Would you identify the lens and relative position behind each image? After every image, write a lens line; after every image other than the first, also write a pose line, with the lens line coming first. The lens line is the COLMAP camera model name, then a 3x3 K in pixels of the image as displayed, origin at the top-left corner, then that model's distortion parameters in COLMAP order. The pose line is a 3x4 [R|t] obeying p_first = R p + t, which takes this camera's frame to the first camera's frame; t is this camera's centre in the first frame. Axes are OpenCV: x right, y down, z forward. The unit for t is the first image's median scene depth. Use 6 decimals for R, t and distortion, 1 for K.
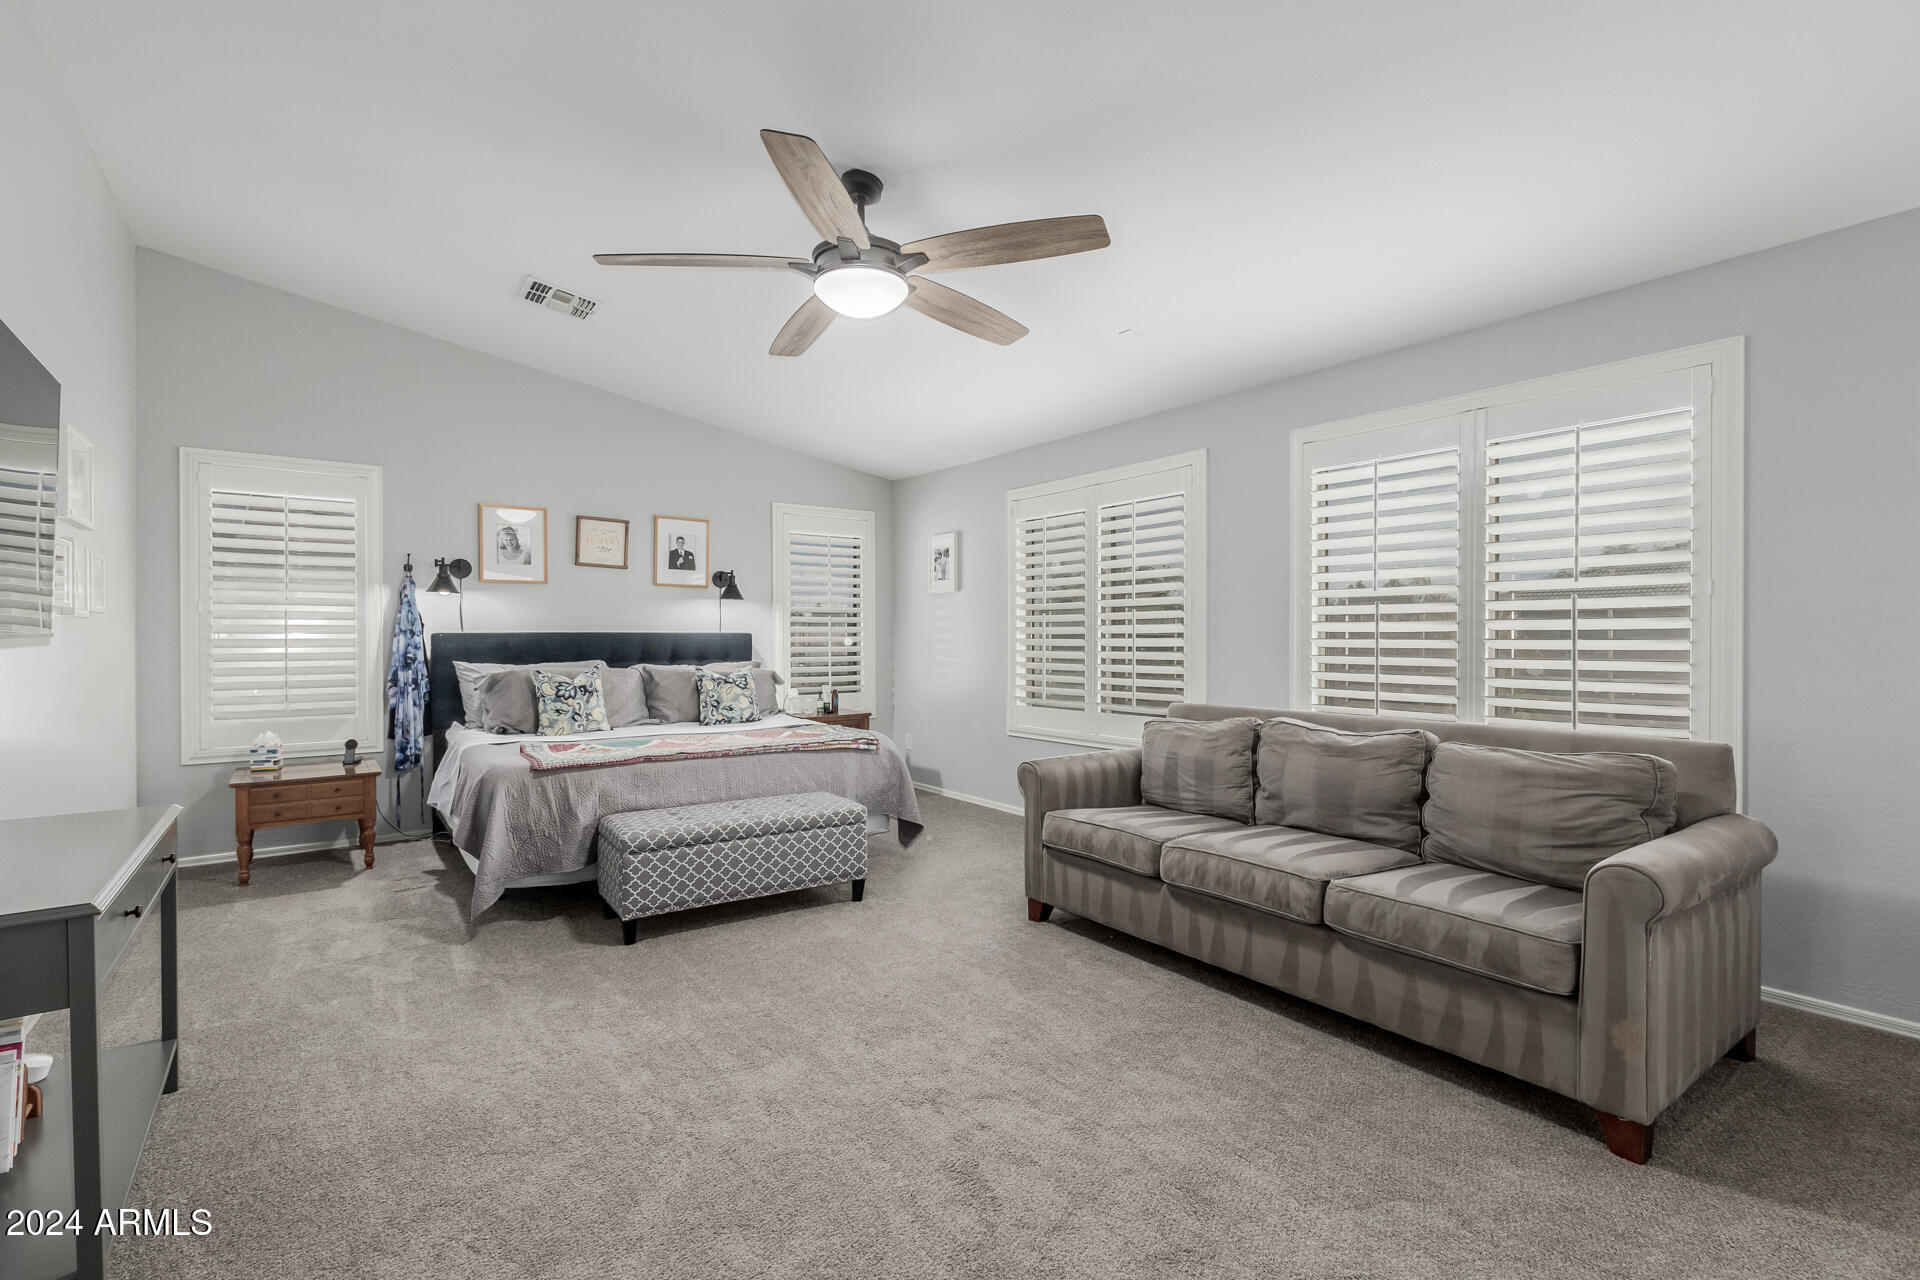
lens RADIAL K [[900.2, 0, 960.0], [0, 900.2, 640.0], [0, 0, 1]] dist [0.020444, -0.000168]
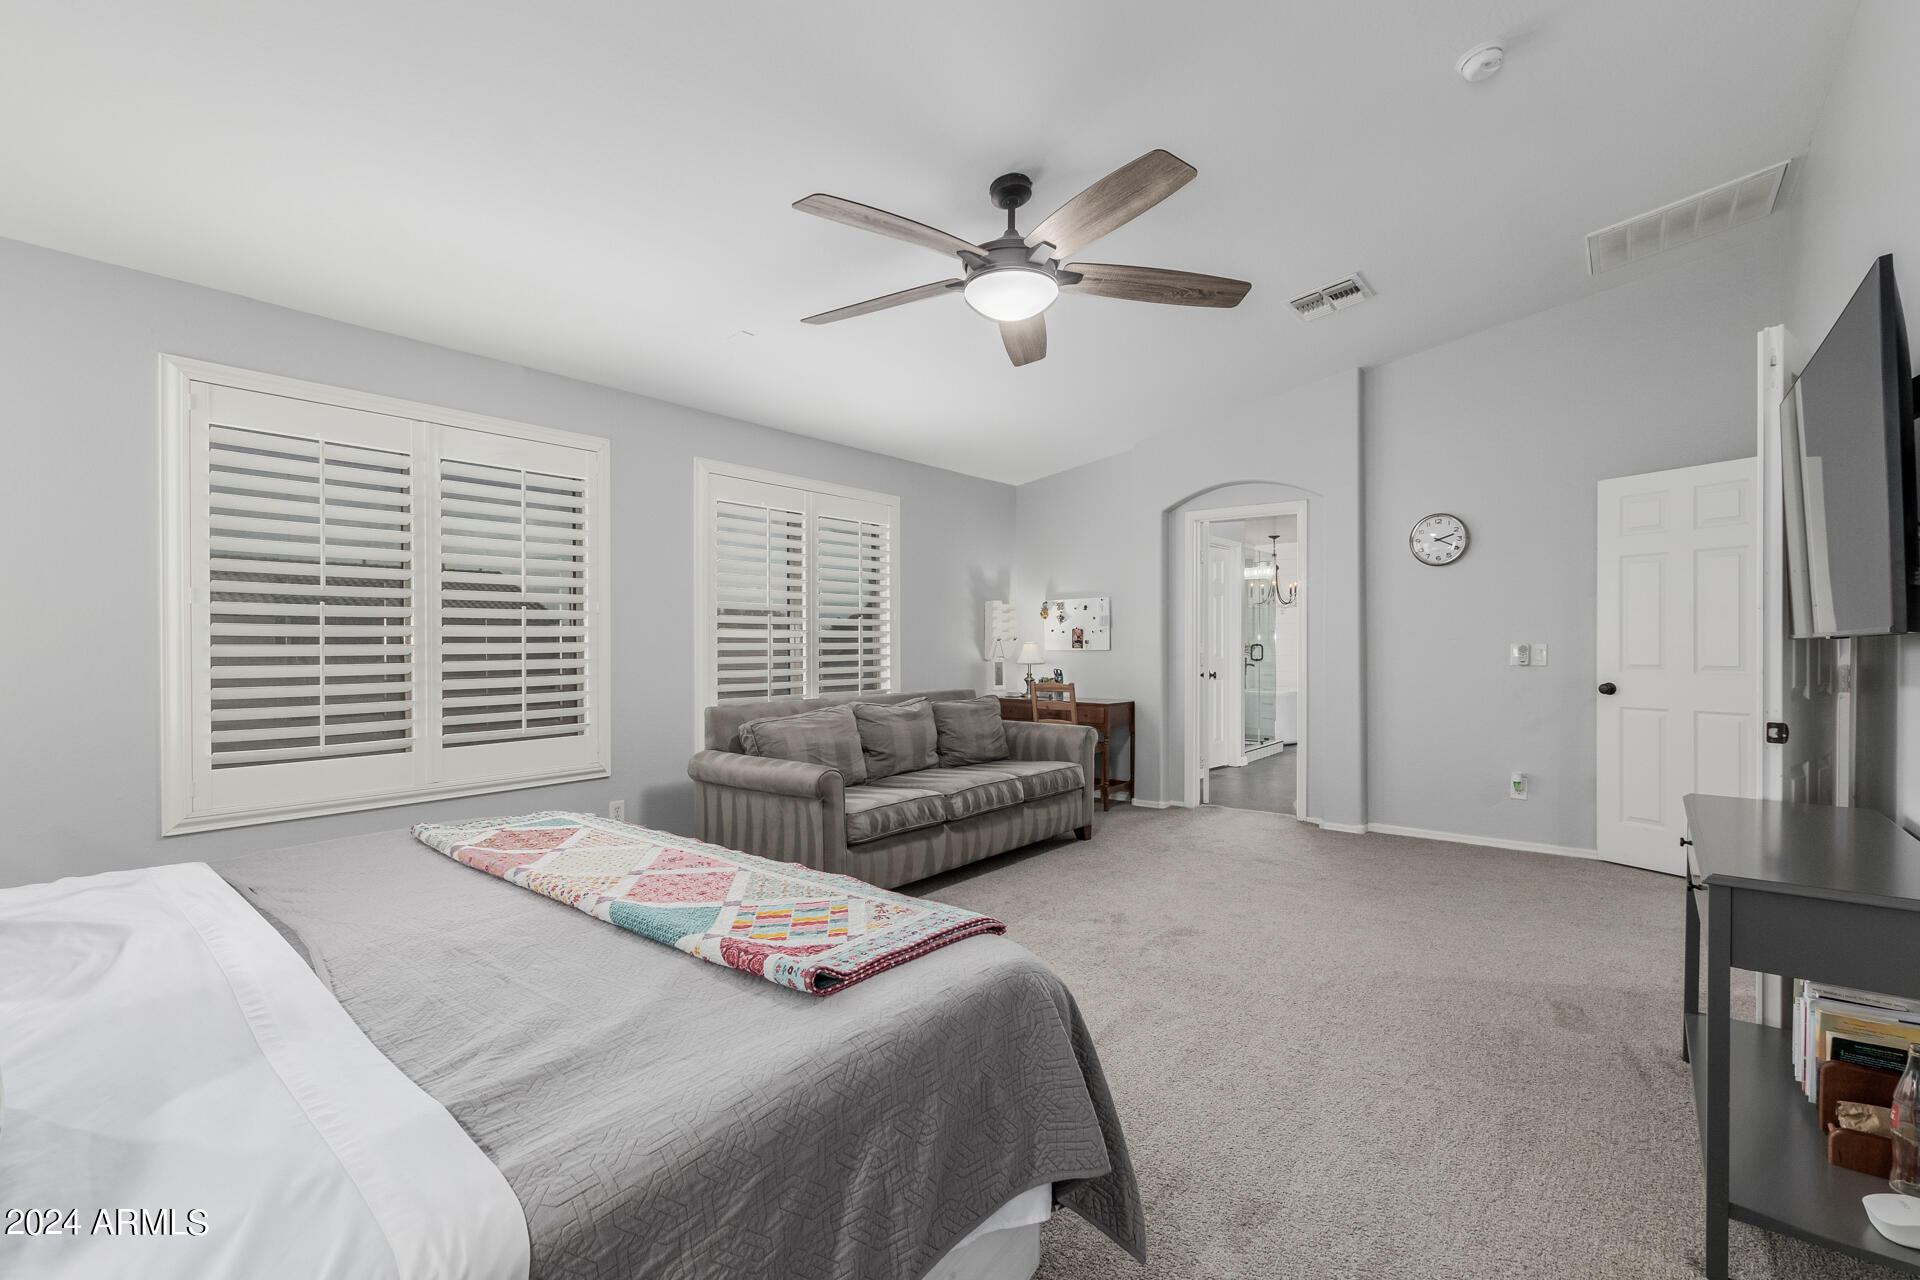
lens RADIAL K [[875.6, 0, 953.9], [0, 875.6, 649.2], [0, 0, 1]] dist [0.002172, 0.000034]
pose [[-0.260692, -0.004083, 0.965413, -0.760885], [0.005445, 0.999969, 0.005699, 0.001381], [-0.965407, 0.006743, -0.260662, 0.972599]]
